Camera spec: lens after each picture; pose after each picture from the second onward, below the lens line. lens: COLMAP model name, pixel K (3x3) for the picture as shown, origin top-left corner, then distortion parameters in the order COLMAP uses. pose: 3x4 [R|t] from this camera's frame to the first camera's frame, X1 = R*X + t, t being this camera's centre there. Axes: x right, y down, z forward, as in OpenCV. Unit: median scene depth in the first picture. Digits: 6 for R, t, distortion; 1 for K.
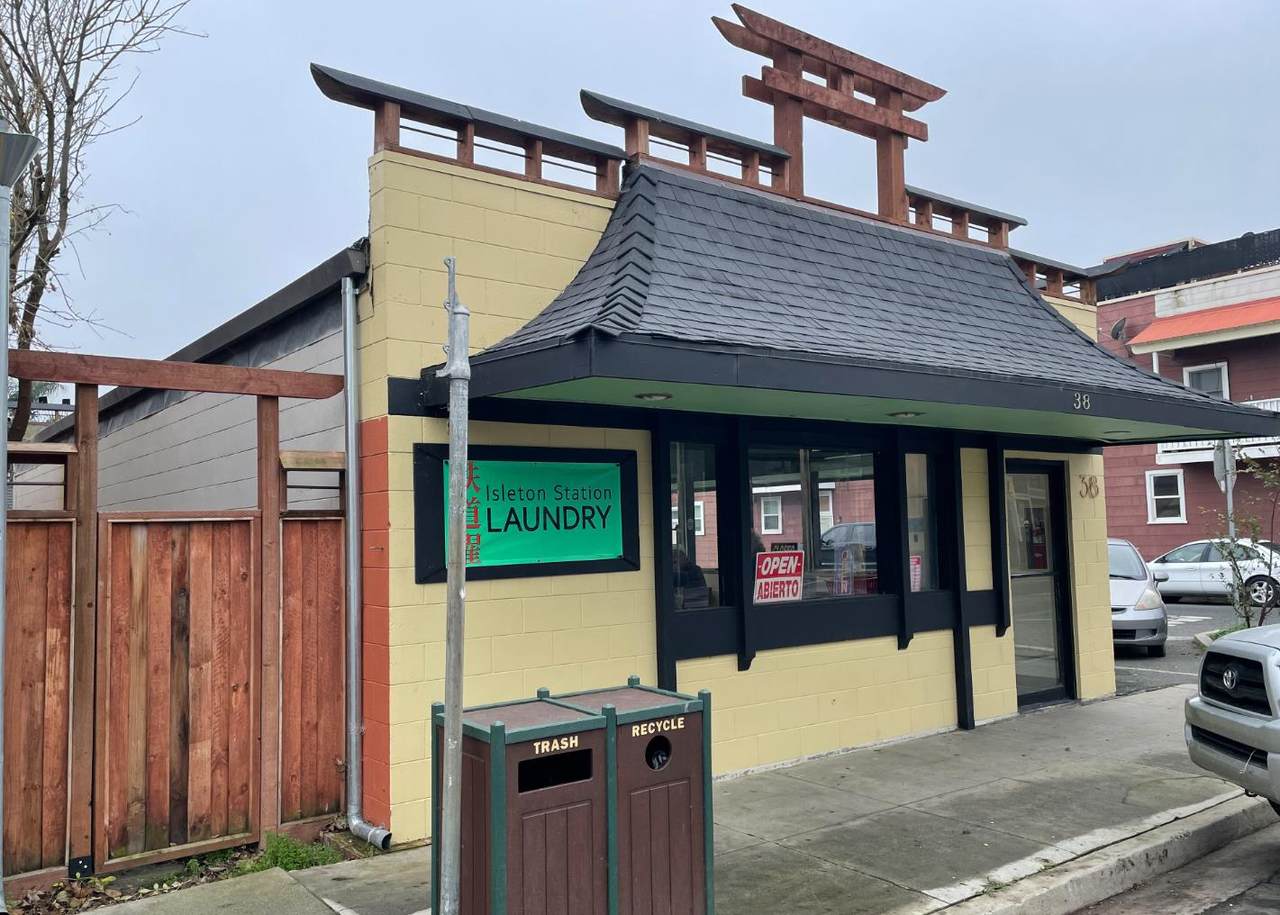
lens RADIAL K [[1017.1, 0, 613.7], [0, 1017.1, 462.2], [0, 0, 1]] dist [0.065721, -0.059780]
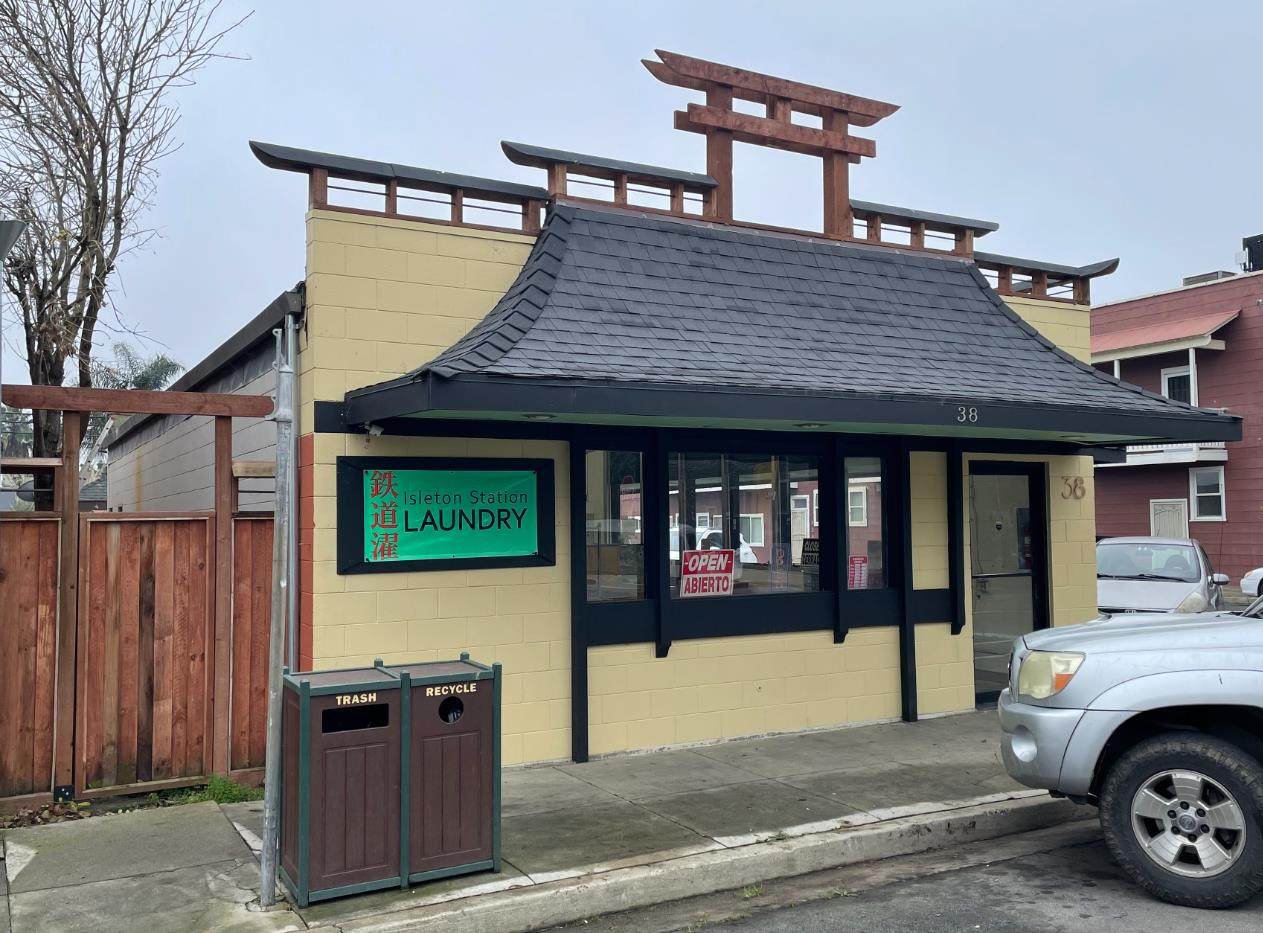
lens RADIAL K [[1118.0, 0, 628.7], [0, 1118.0, 463.2], [0, 0, 1]] dist [0.068828, -0.031388]
pose [[0.991475, 0.004810, -0.130209, 0.274310], [-0.002268, 0.999804, 0.019663, -0.032758], [0.130278, -0.019200, 0.991292, -0.222555]]
